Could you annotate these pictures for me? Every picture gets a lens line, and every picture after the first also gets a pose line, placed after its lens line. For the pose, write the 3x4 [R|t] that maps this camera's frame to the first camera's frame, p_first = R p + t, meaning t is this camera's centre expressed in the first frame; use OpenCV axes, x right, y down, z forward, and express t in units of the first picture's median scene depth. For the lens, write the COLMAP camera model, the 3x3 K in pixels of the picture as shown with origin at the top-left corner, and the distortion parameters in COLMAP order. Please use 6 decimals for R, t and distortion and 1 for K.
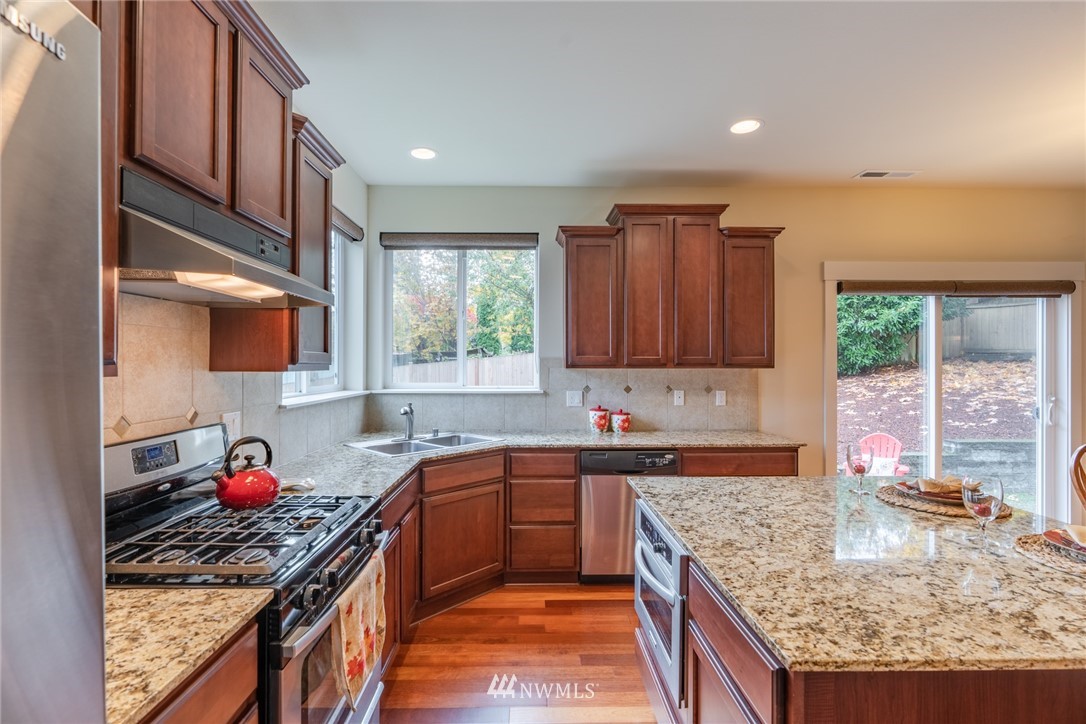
lens RADIAL K [[496.4, 0, 538.0], [0, 496.4, 359.7], [0, 0, 1]] dist [-0.000711, -0.000706]
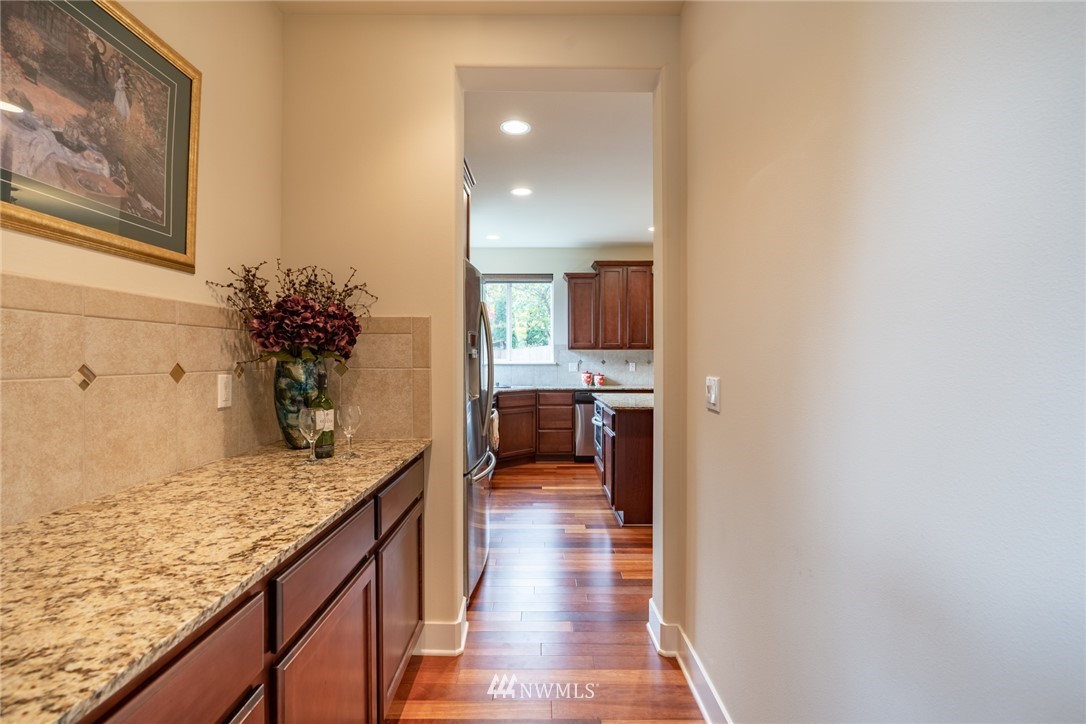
lens RADIAL K [[496.4, 0, 542.8], [0, 496.4, 358.7], [0, 0, 1]] dist [-0.000711, -0.000706]
pose [[0.999878, -0.001938, -0.015490, -0.008914], [0.002083, 0.999954, 0.009315, 0.031957], [0.015471, -0.009346, 0.999837, -0.812634]]
